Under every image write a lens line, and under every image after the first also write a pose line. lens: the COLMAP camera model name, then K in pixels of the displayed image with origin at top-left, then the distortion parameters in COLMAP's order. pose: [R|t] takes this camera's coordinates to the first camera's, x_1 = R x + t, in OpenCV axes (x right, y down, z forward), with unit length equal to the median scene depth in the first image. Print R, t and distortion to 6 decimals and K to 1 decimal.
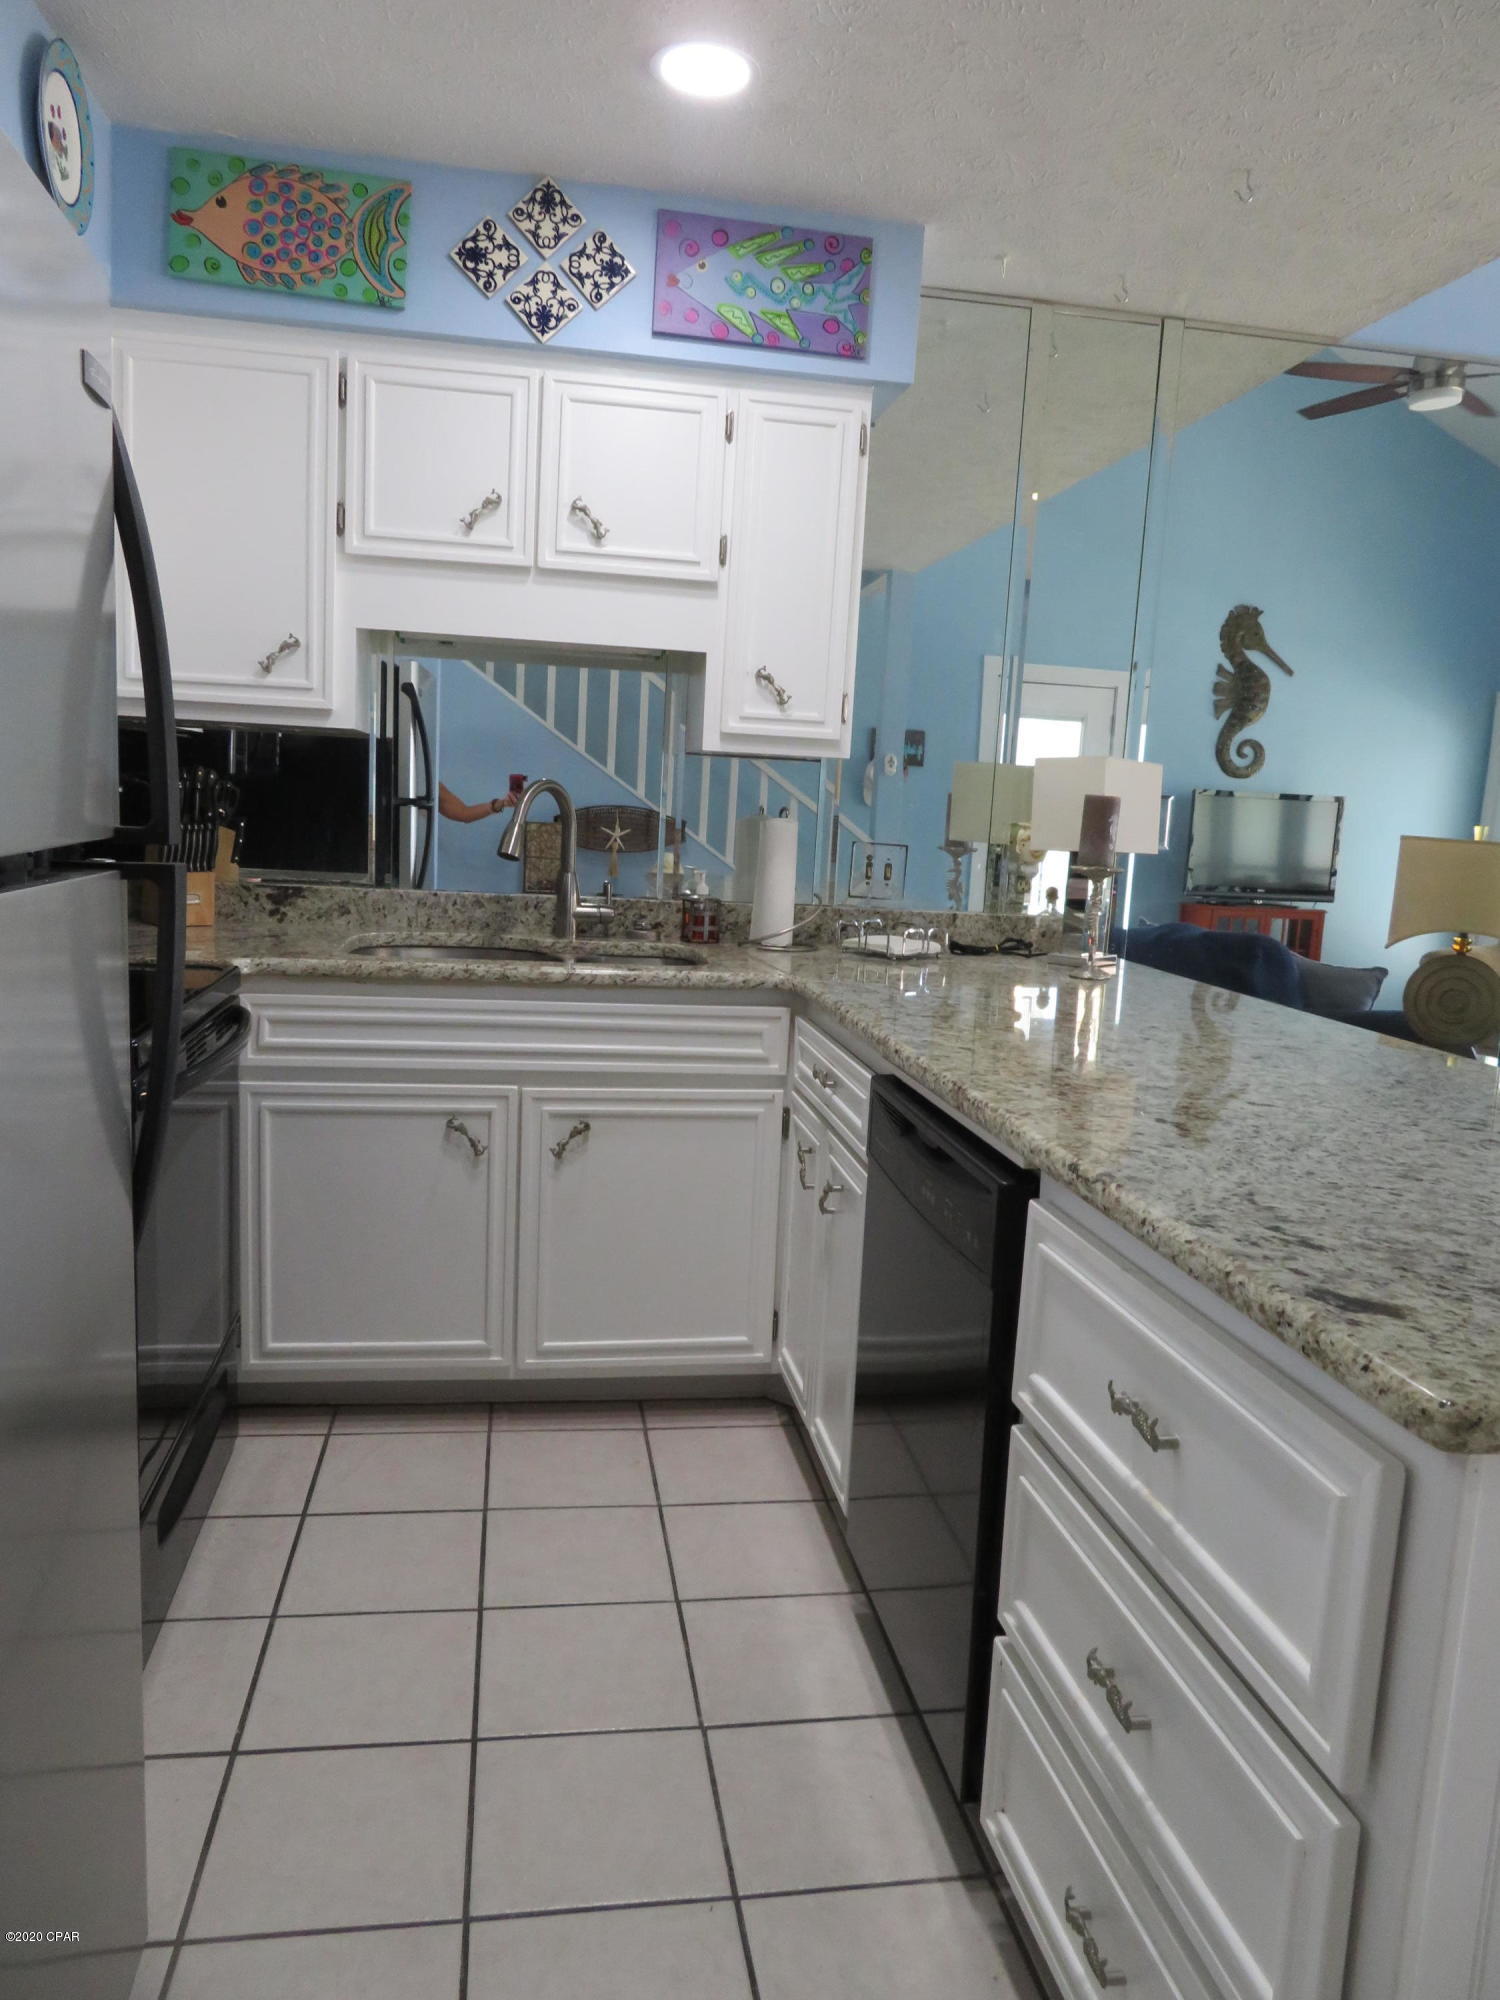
lens RADIAL K [[1423.0, 0, 739.7], [0, 1423.0, 1004.2], [0, 0, 1]] dist [-0.006875, 0.006359]
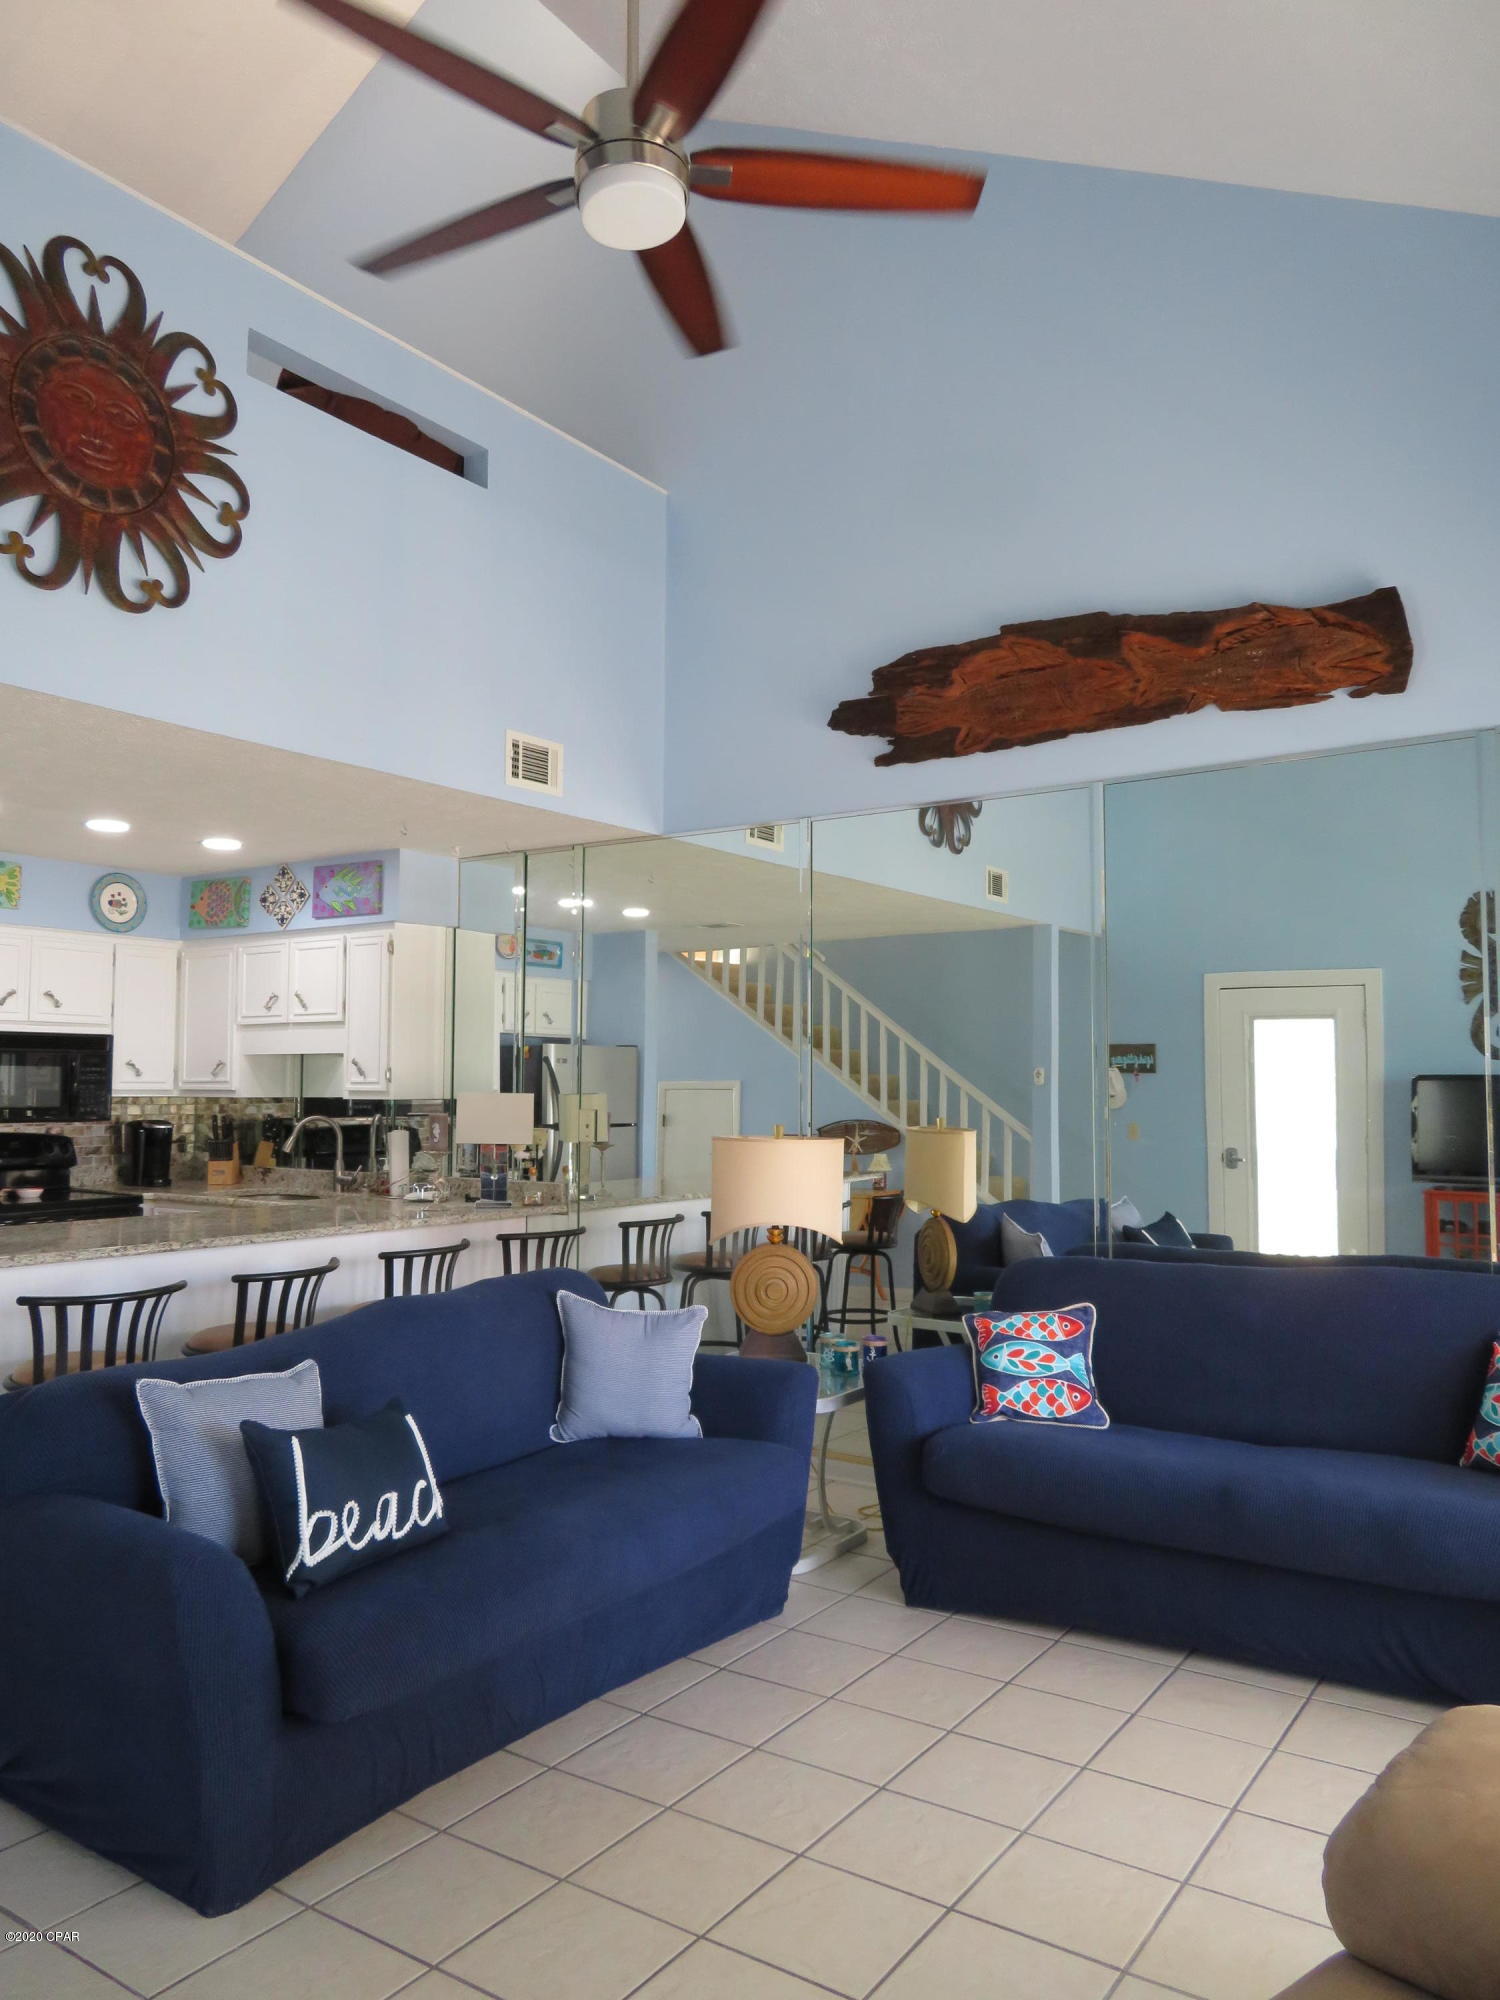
lens RADIAL K [[1423.0, 0, 752.5], [0, 1423.0, 1001.5], [0, 0, 1]] dist [-0.006875, 0.006359]
pose [[0.733185, -0.095300, -0.673318, 1.950103], [-0.057392, 0.977927, -0.200909, 0.071423], [0.677603, 0.185947, 0.711532, -0.110927]]
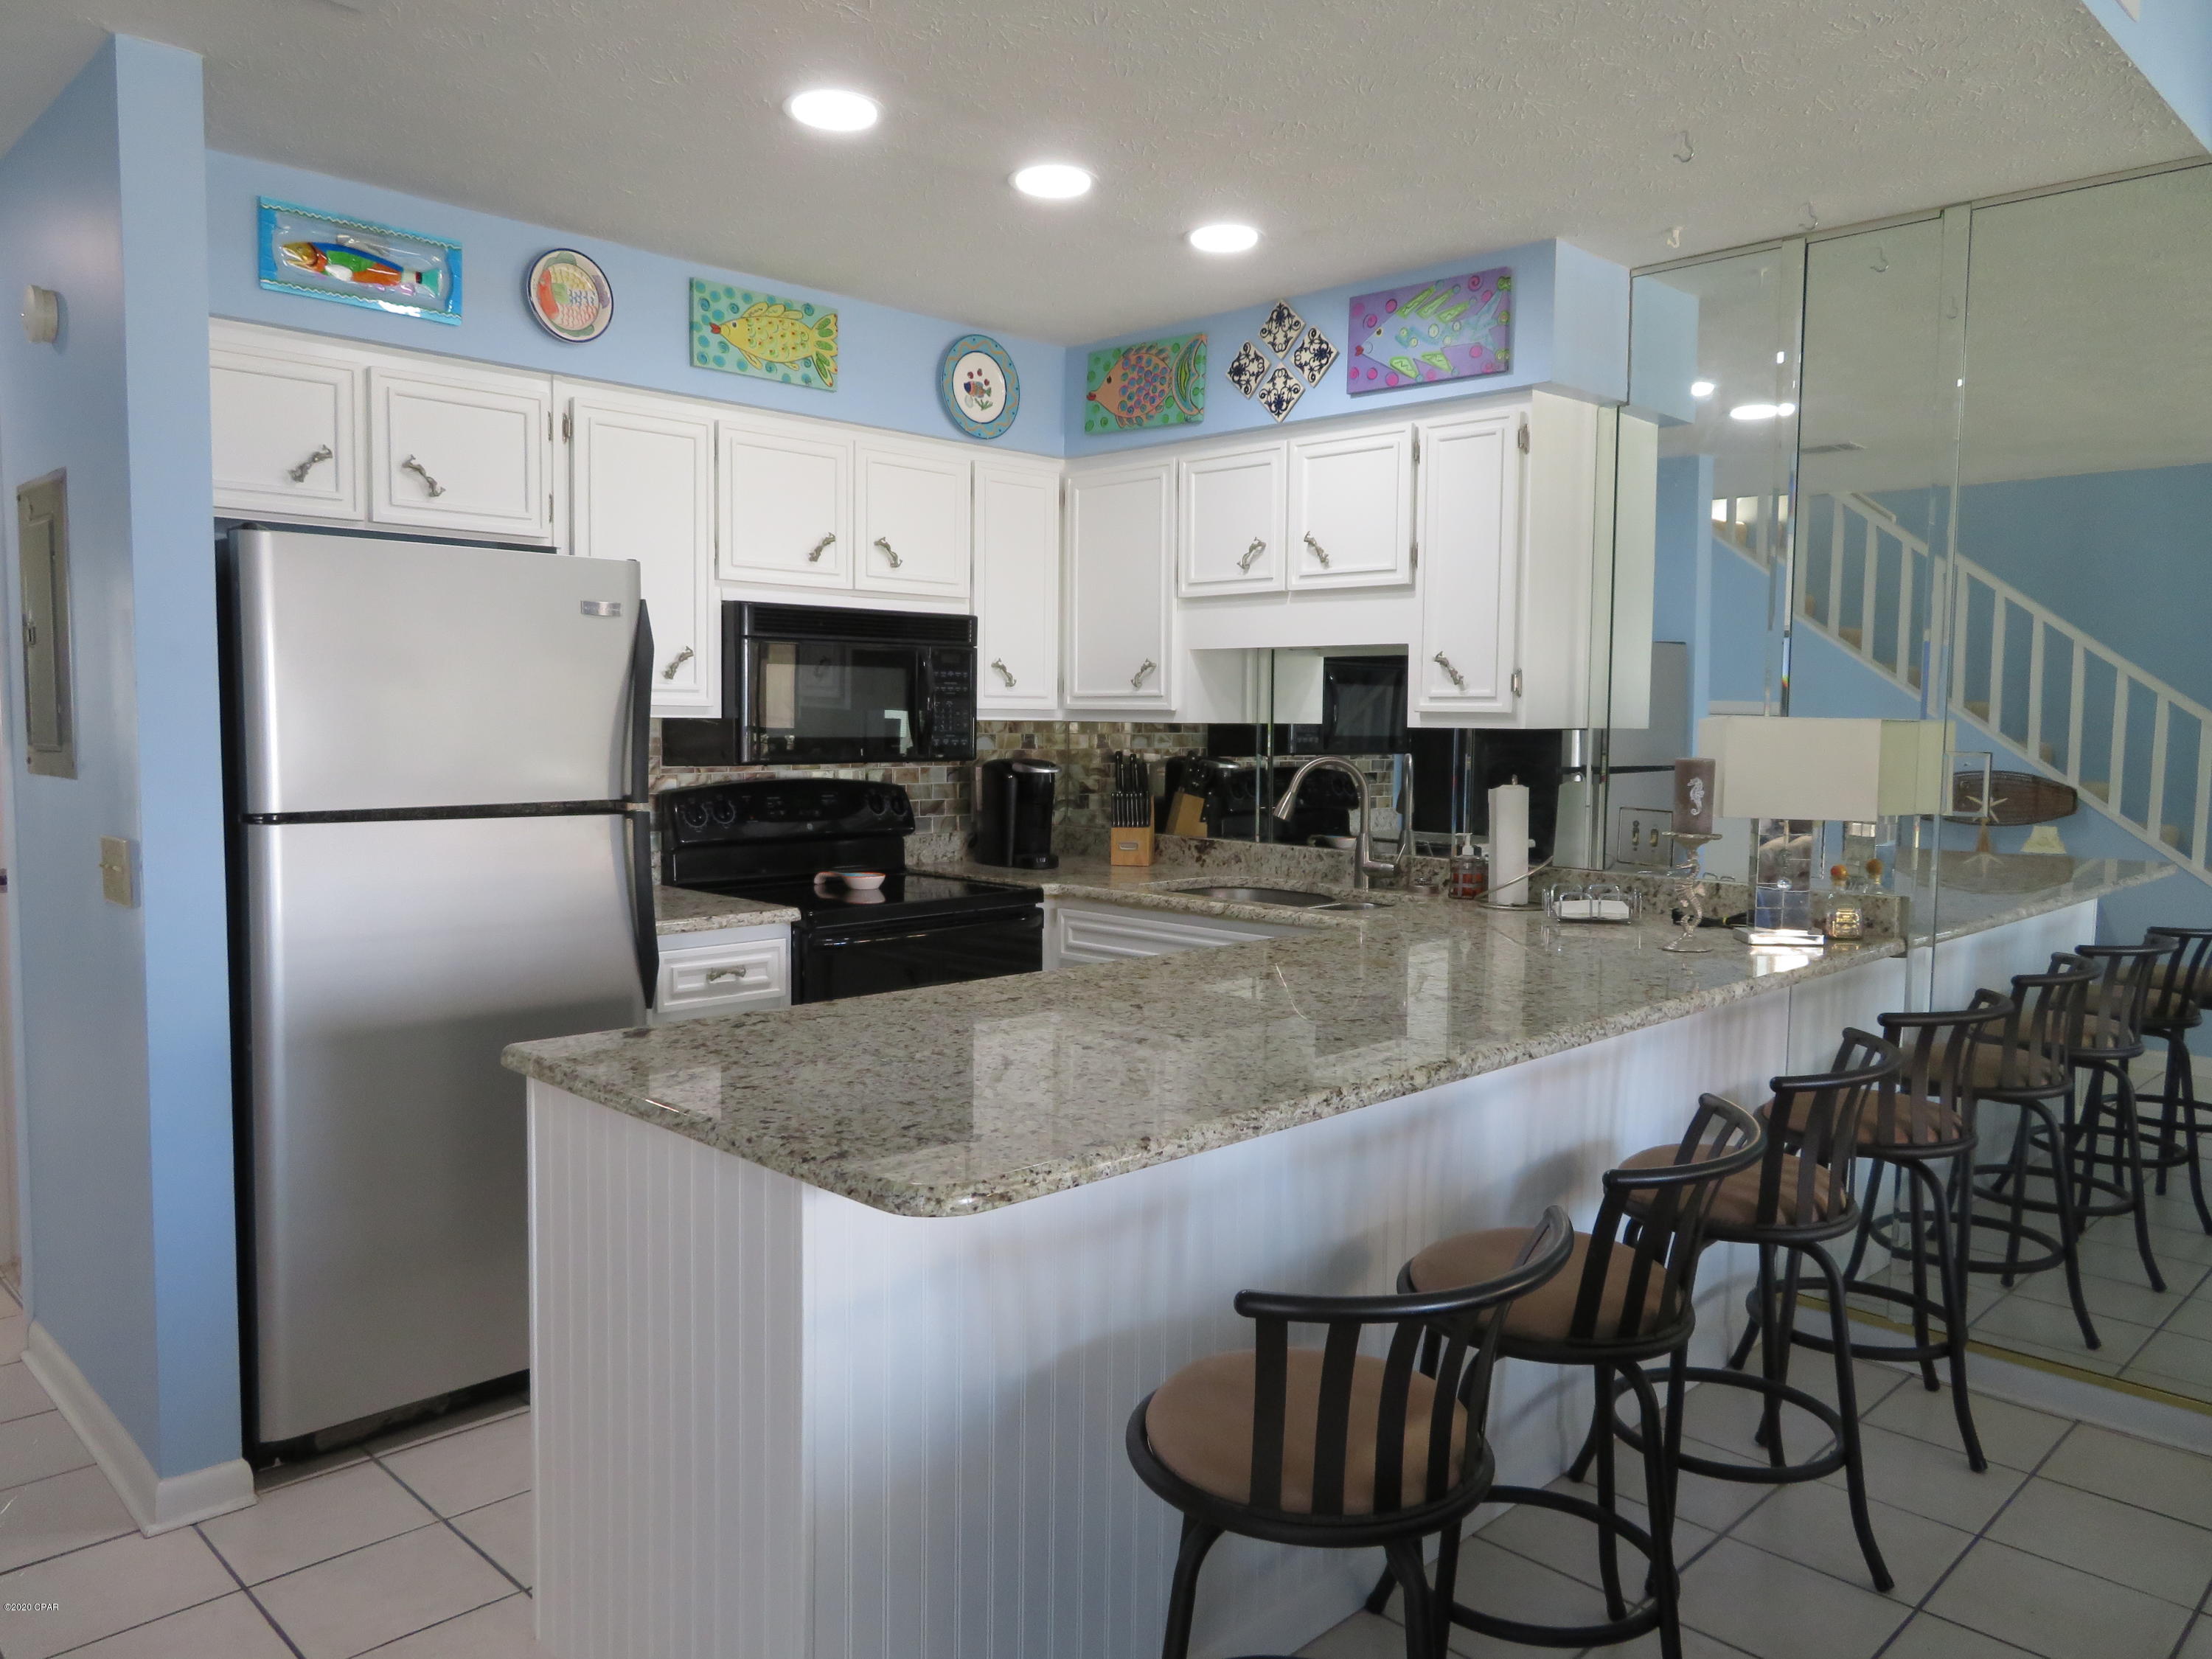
lens RADIAL K [[1573.8, 0, 1100.2], [0, 1573.8, 834.1], [0, 0, 1]] dist [-0.006875, 0.006359]
pose [[0.593622, 0.009898, -0.804683, 0.904135], [-0.090044, 0.994462, -0.054194, -0.001086], [0.799690, 0.104628, 0.591226, 0.063454]]
